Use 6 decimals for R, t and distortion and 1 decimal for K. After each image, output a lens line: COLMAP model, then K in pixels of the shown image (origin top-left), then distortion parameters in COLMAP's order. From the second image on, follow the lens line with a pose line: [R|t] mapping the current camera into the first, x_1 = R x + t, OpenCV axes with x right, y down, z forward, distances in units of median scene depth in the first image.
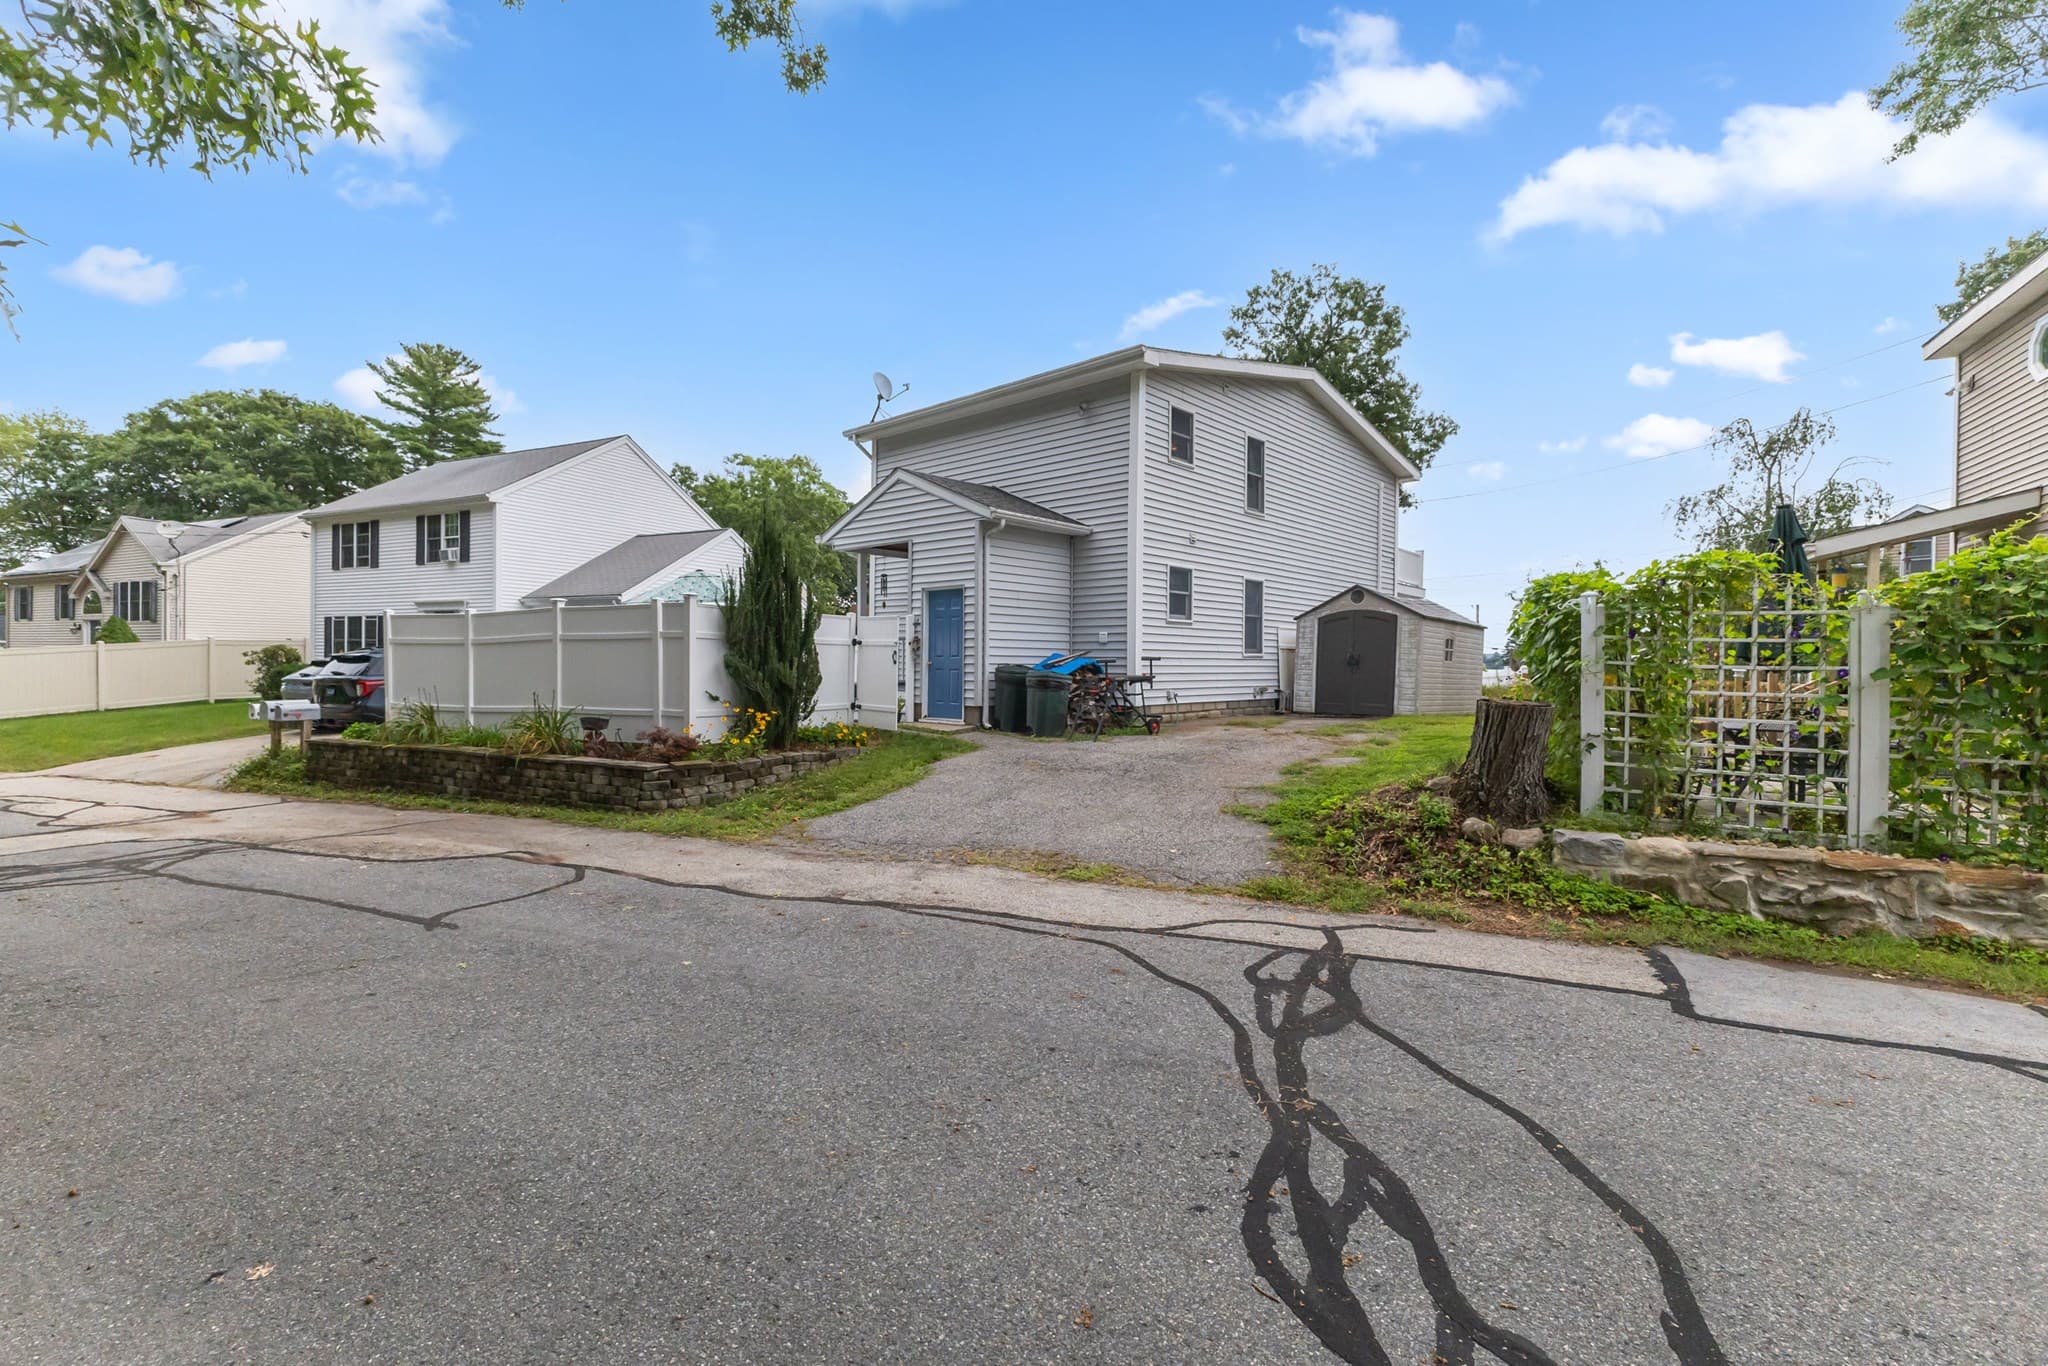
lens RADIAL K [[887.3, 0, 1033.6], [0, 887.3, 673.4], [0, 0, 1]] dist [0.000352, 0.000036]
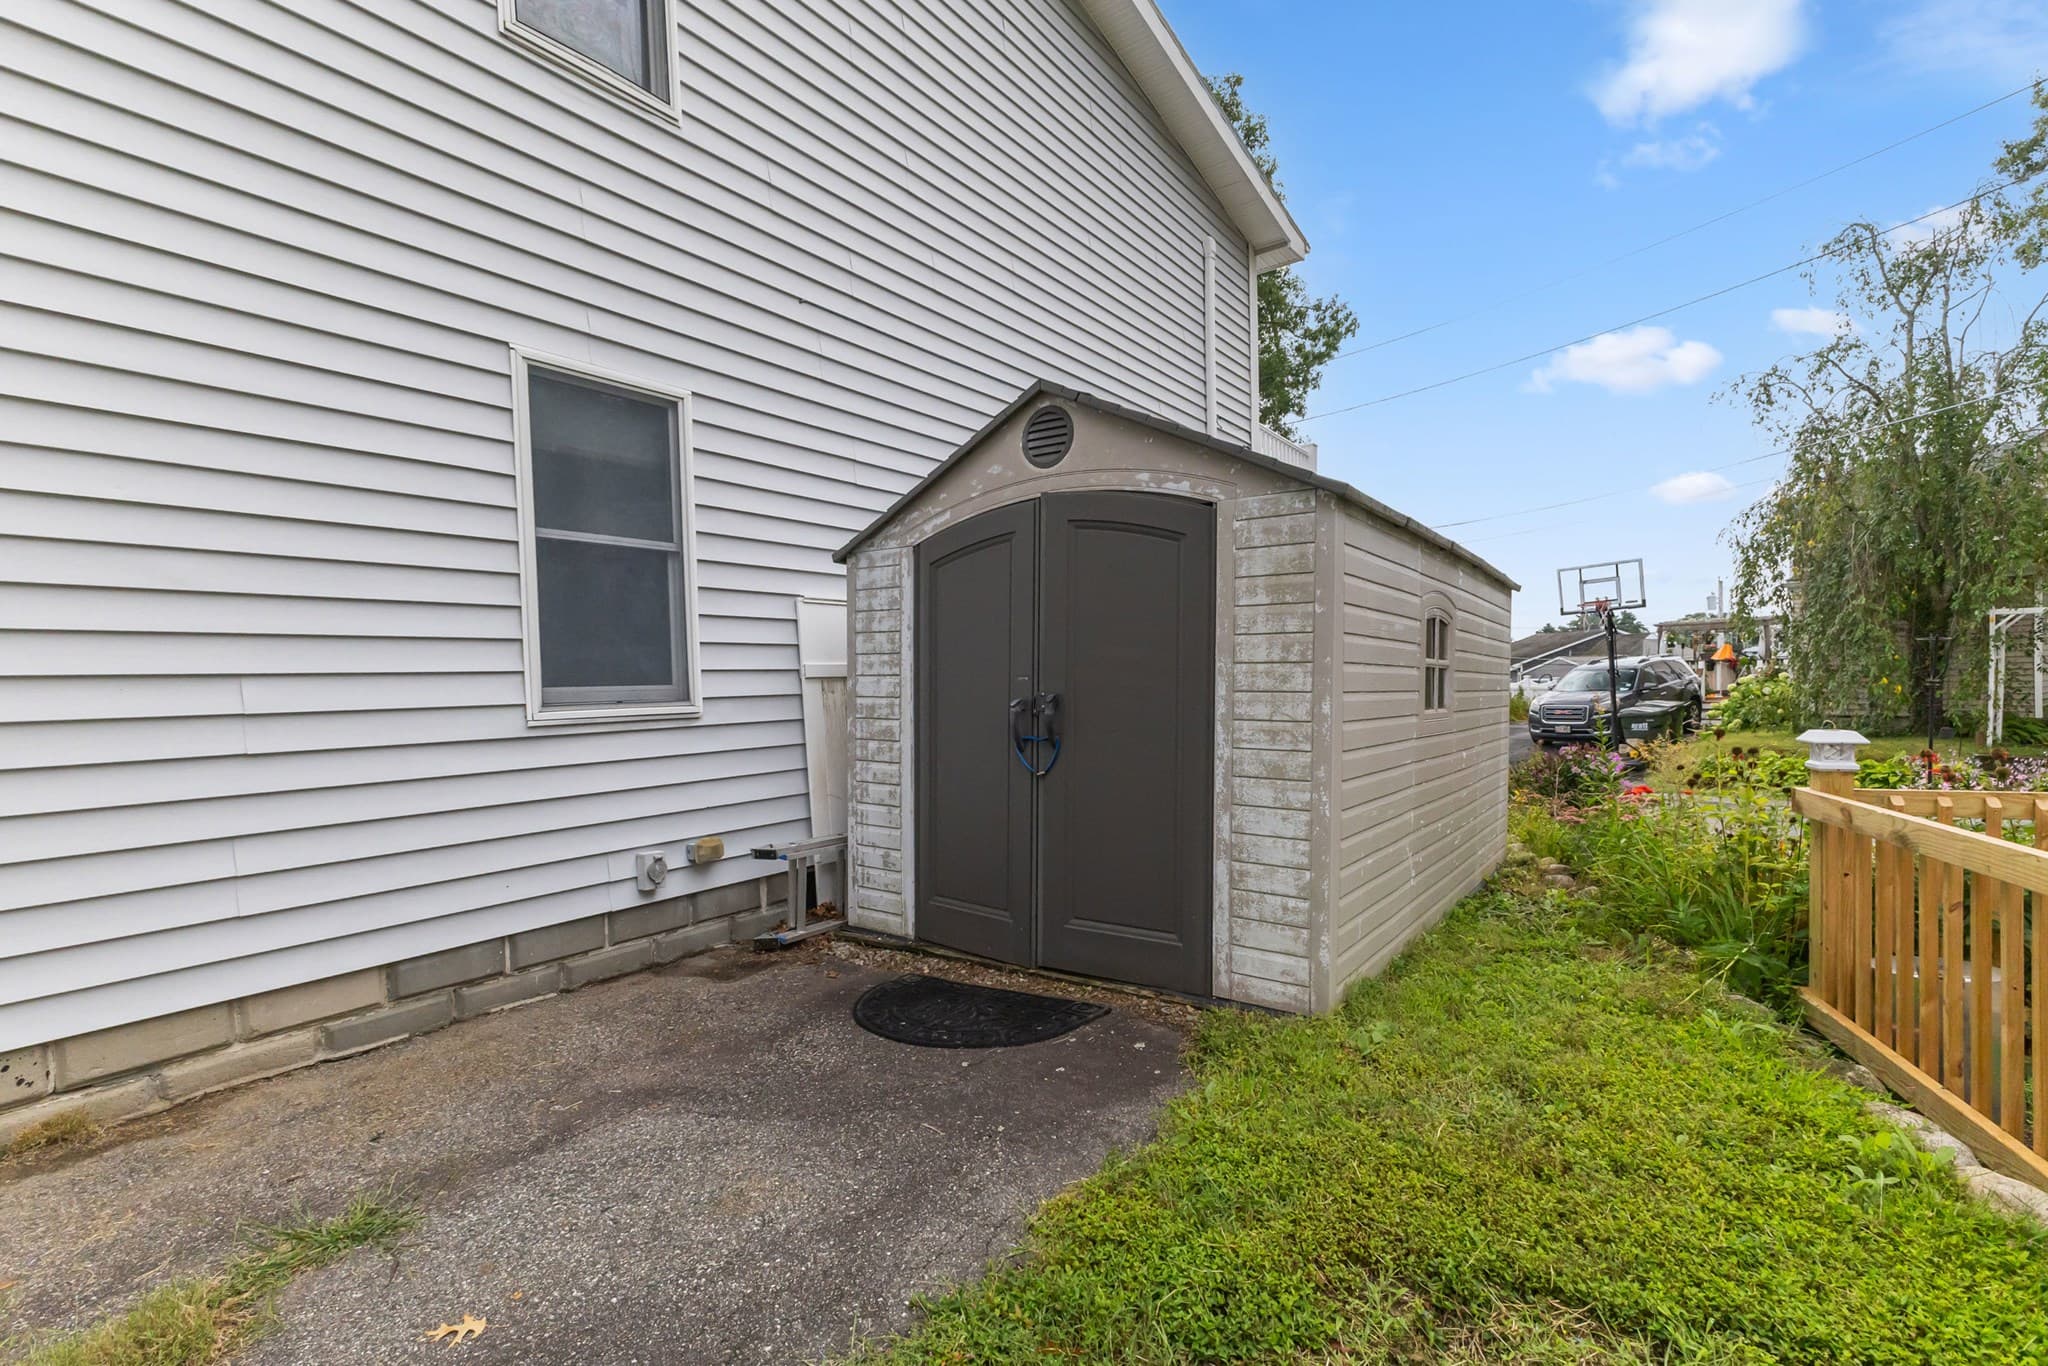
lens RADIAL K [[887.3, 0, 1033.6], [0, 887.3, 673.4], [0, 0, 1]] dist [0.000352, 0.000036]
pose [[0.994055, -0.033379, 0.103640, 0.331378], [0.035351, 0.999226, -0.017245, -0.023288], [-0.102984, 0.020807, 0.994465, 0.768650]]
